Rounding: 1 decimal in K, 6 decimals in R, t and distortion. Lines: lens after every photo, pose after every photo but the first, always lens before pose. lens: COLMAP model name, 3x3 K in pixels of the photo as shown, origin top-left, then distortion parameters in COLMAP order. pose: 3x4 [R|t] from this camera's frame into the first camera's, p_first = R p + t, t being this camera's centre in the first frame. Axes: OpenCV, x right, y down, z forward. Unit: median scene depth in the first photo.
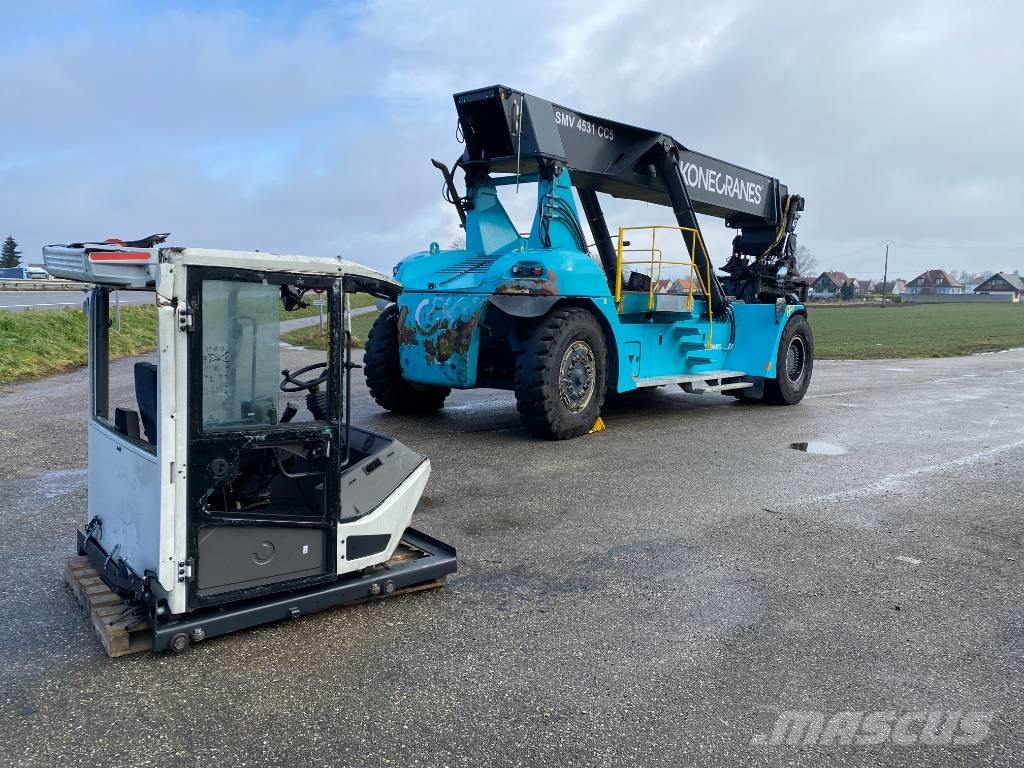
lens RADIAL K [[771.1, 0, 505.9], [0, 771.1, 386.3], [0, 0, 1]] dist [0.160110, -0.201709]
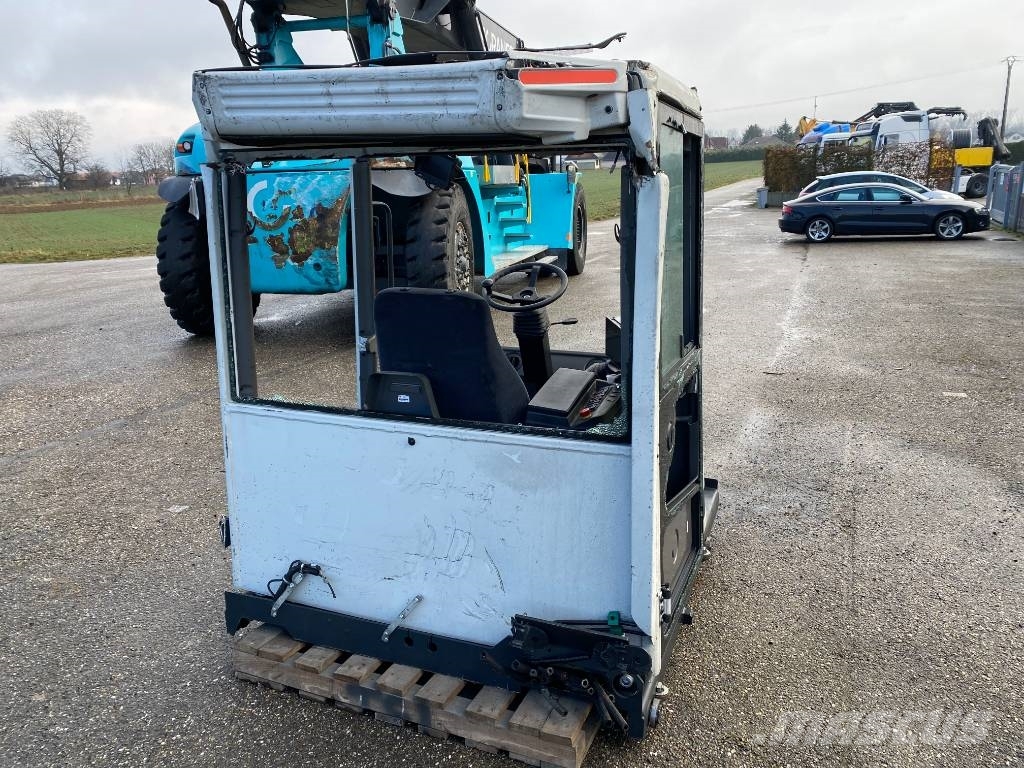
lens RADIAL K [[774.6, 0, 512.0], [0, 774.6, 384.0], [0, 0, 1]] dist [0.075668, -0.085995]
pose [[0.881388, -0.168769, 0.441217, -0.270045], [0.104688, 0.980562, 0.165946, -0.019345], [-0.460648, -0.100073, 0.881924, 0.189325]]
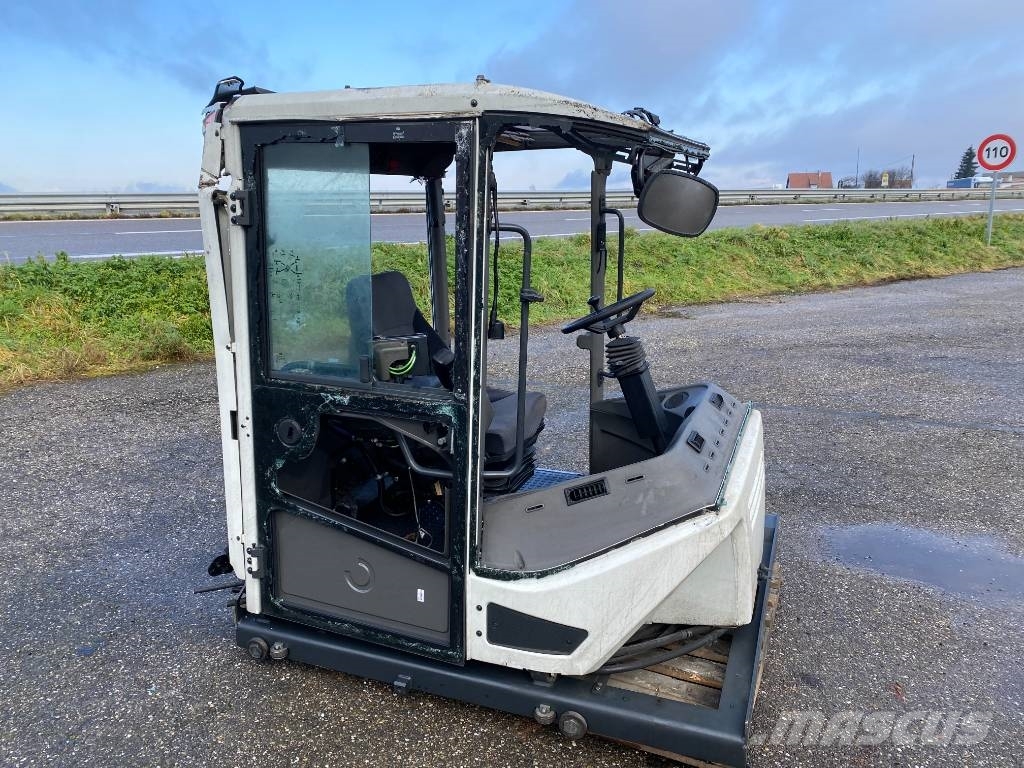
lens RADIAL K [[774.6, 0, 512.0], [0, 774.6, 384.0], [0, 0, 1]] dist [0.075668, -0.085995]
pose [[0.474618, 0.168422, -0.863928, 0.109801], [-0.079954, 0.985714, 0.148240, -0.019119], [0.876553, -0.001283, 0.481303, 0.315363]]
